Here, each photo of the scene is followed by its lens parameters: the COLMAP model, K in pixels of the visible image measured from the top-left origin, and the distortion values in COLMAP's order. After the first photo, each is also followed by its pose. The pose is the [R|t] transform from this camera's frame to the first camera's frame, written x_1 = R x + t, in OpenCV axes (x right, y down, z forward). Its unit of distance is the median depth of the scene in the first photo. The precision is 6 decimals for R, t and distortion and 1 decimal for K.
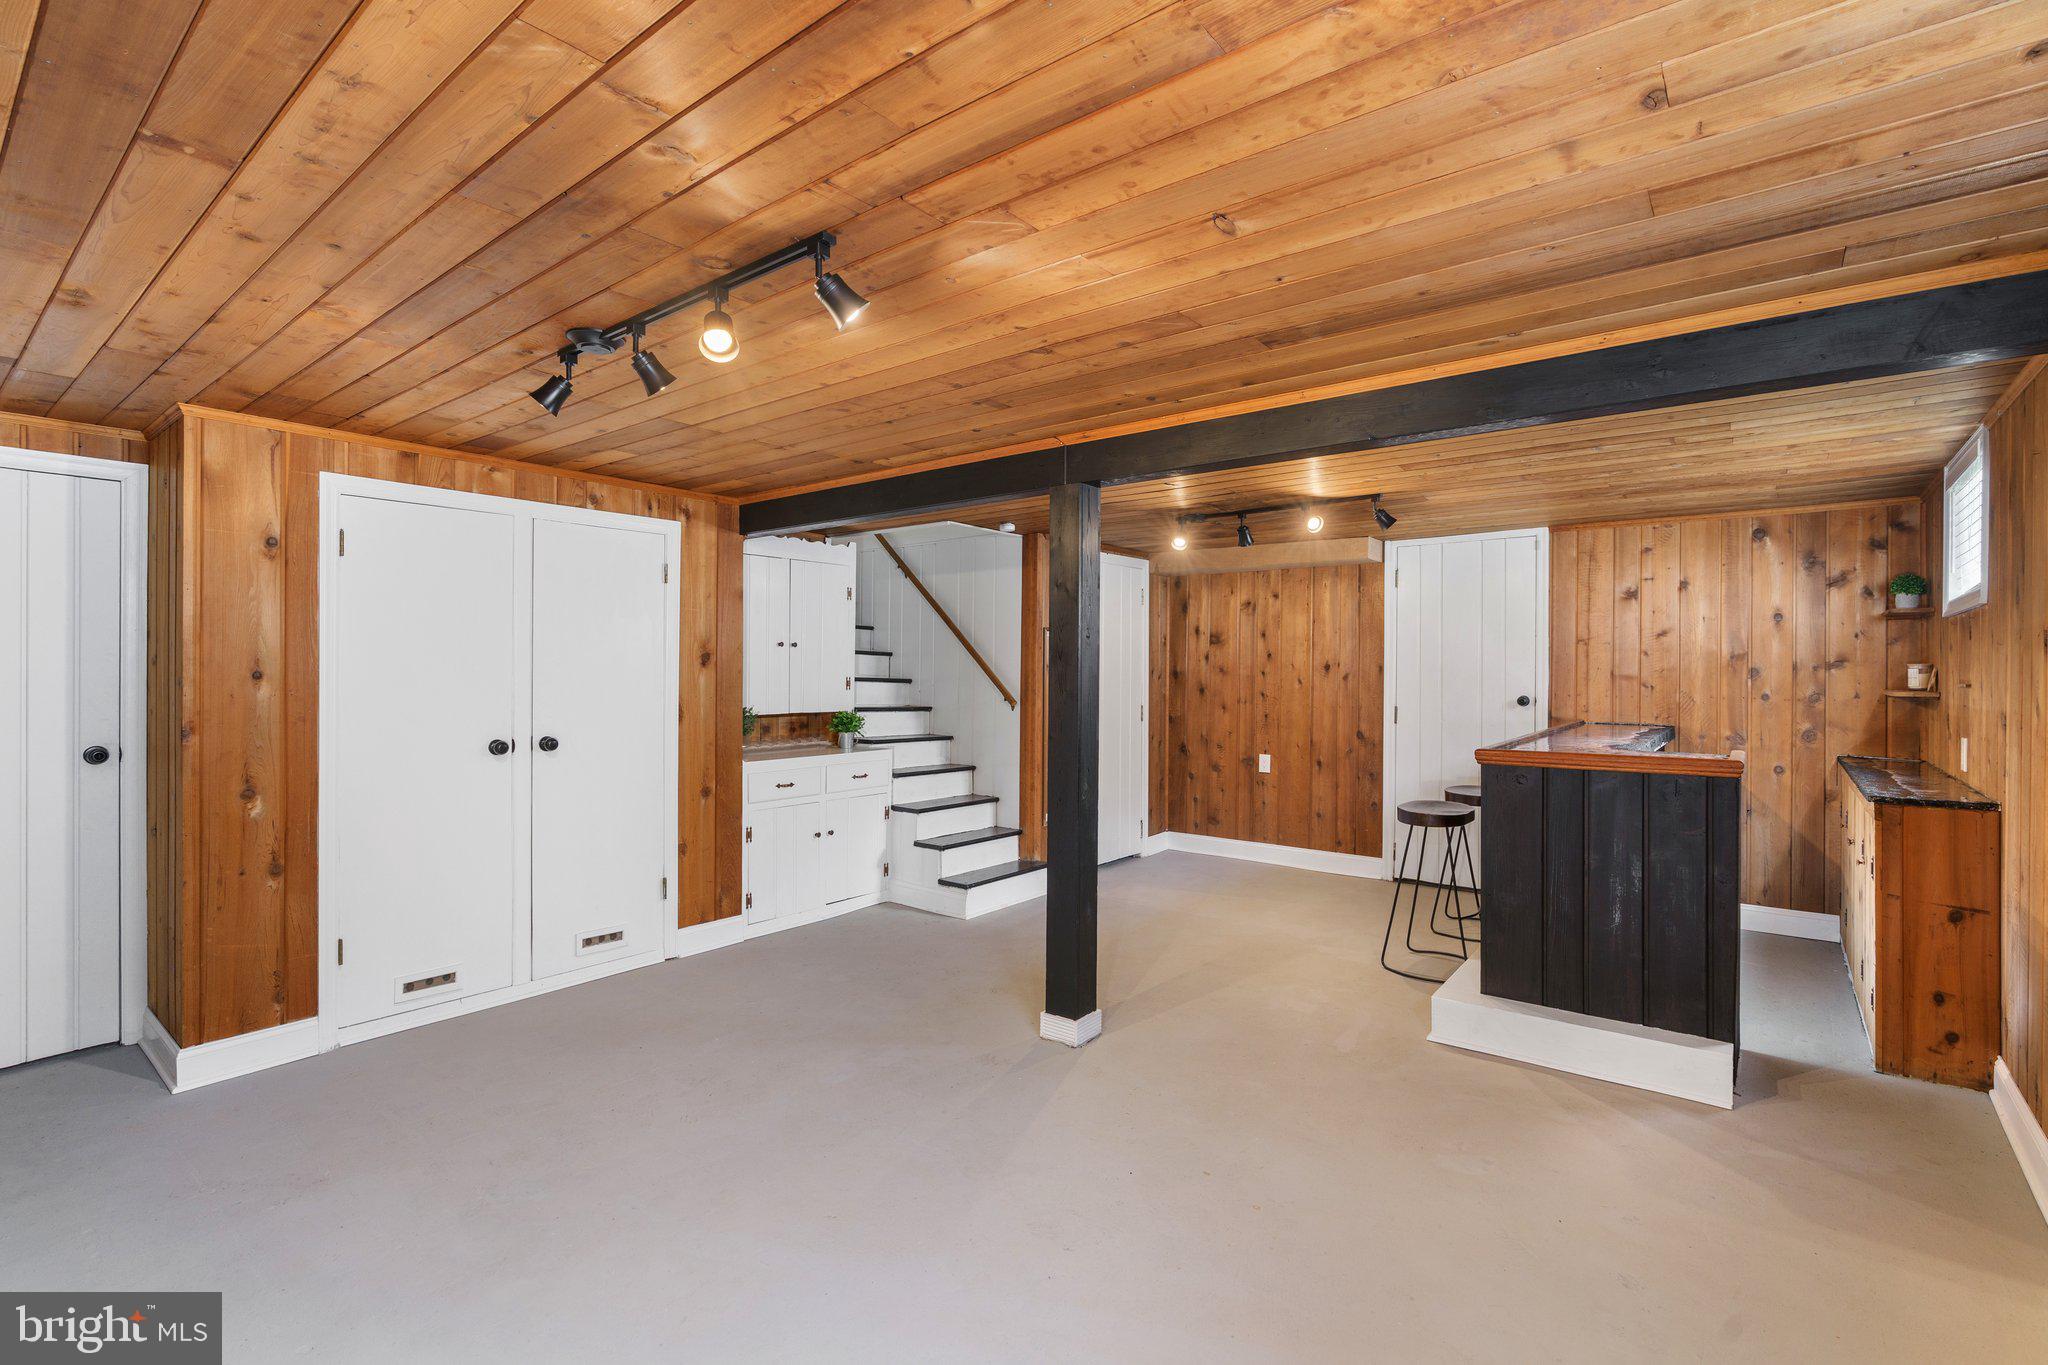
lens RADIAL K [[936.6, 0, 1016.8], [0, 936.6, 670.9], [0, 0, 1]] dist [-0.003972, -0.000424]
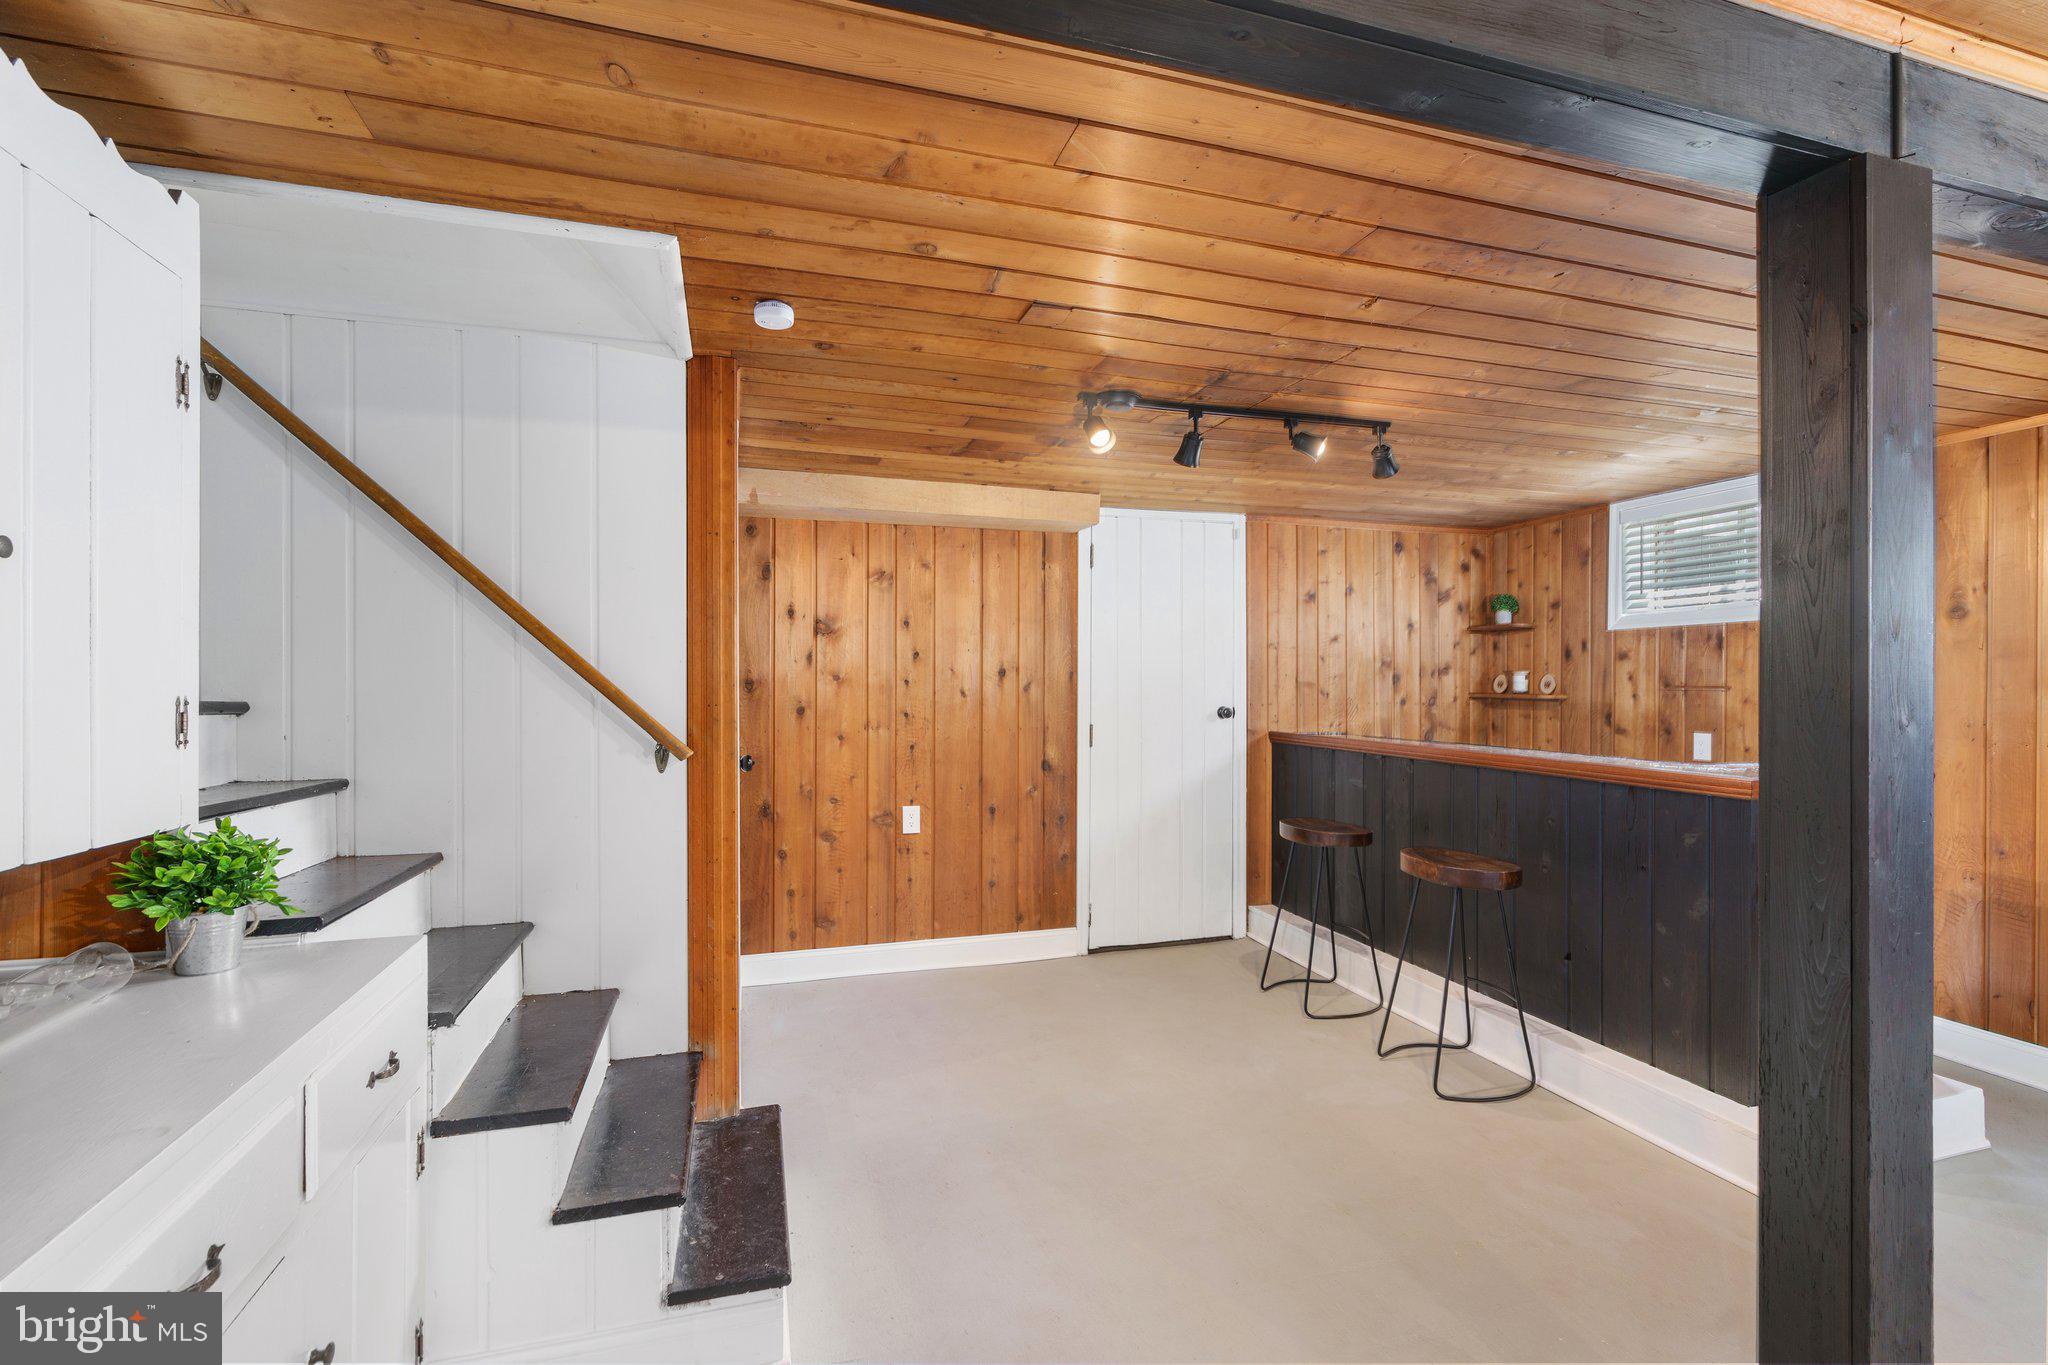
lens RADIAL K [[936.6, 0, 1030.5], [0, 936.6, 698.0], [0, 0, 1]] dist [-0.003972, -0.000424]
pose [[0.551369, -0.017355, 0.834081, -0.245827], [0.002896, 0.999817, 0.018889, 0.001516], [-0.834256, -0.007999, 0.551319, 0.593537]]
